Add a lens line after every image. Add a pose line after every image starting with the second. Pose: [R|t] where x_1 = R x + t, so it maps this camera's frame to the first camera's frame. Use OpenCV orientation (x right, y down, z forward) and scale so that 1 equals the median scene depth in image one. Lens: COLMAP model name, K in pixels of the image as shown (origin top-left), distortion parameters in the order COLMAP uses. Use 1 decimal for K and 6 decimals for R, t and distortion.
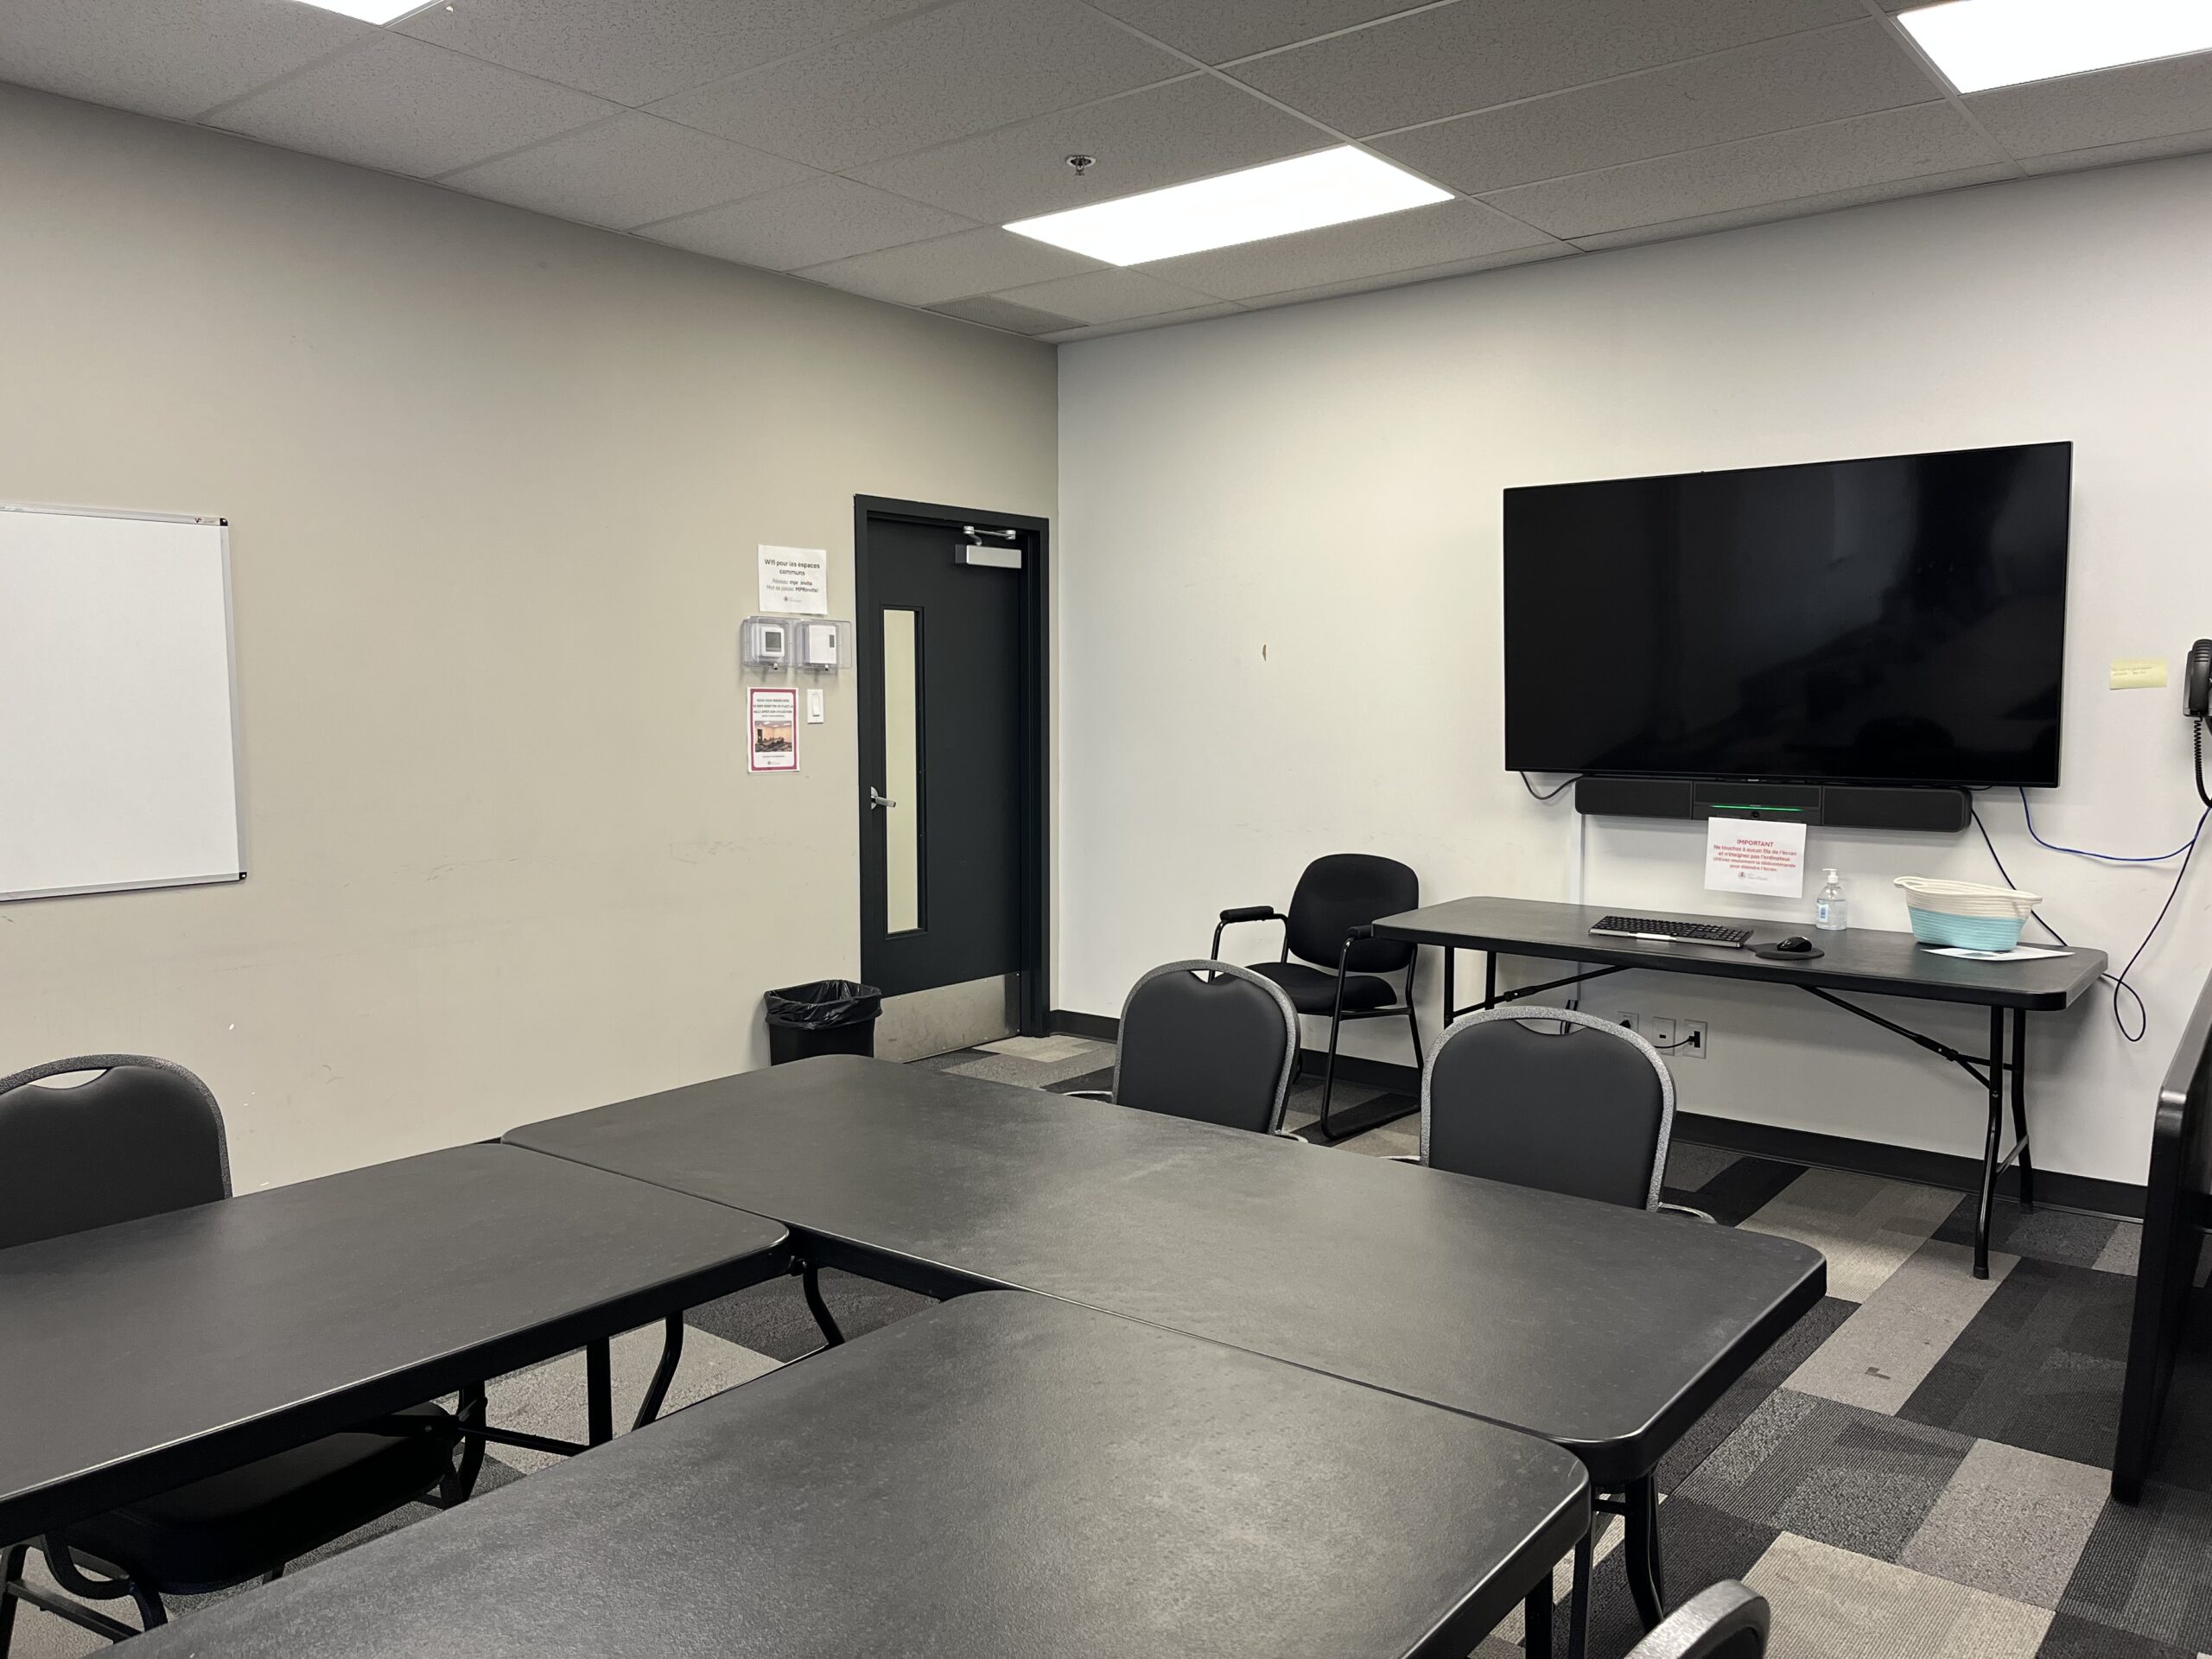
lens RADIAL K [[1657.7, 0, 1142.2], [0, 1657.7, 838.0], [0, 0, 1]] dist [0.078117, -0.095631]
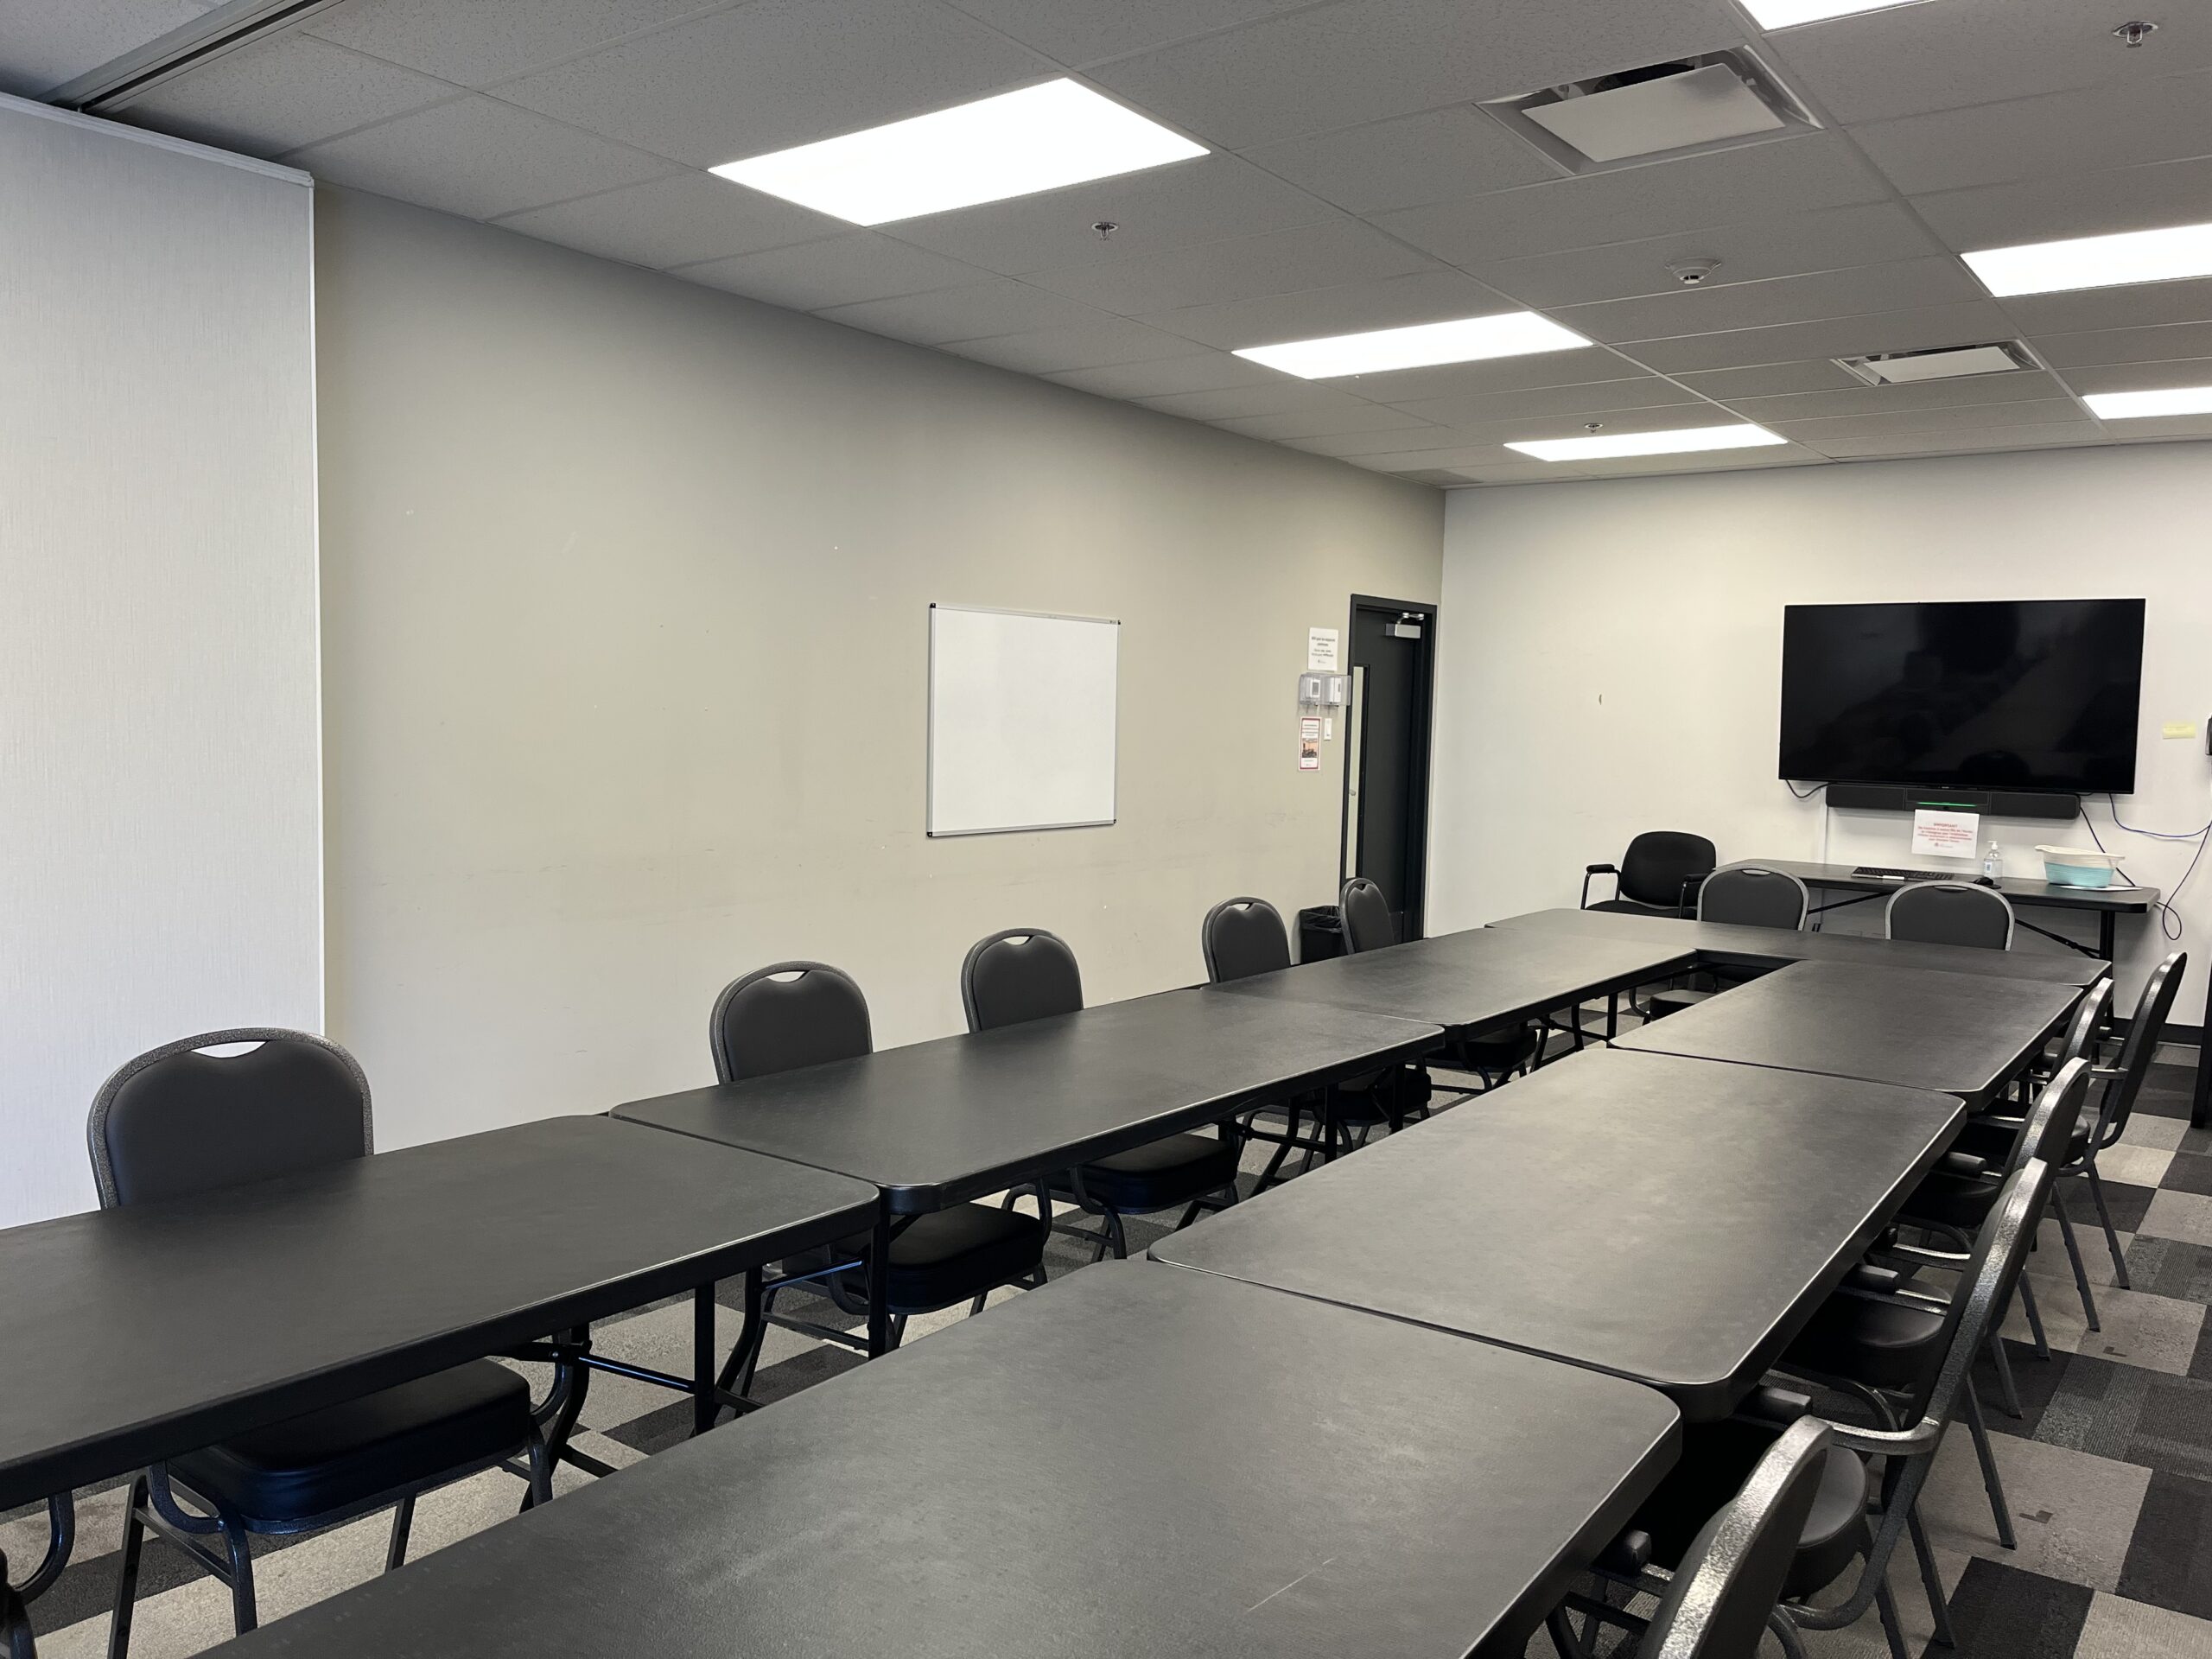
lens RADIAL K [[1653.8, 0, 1106.0], [0, 1653.8, 829.5], [0, 0, 1]] dist [0.000383, -0.004280]
pose [[0.999646, 0.020235, 0.017261, -0.452072], [-0.019949, 0.999664, -0.016574, 0.046584], [-0.017590, 0.016223, 0.999714, -0.570843]]
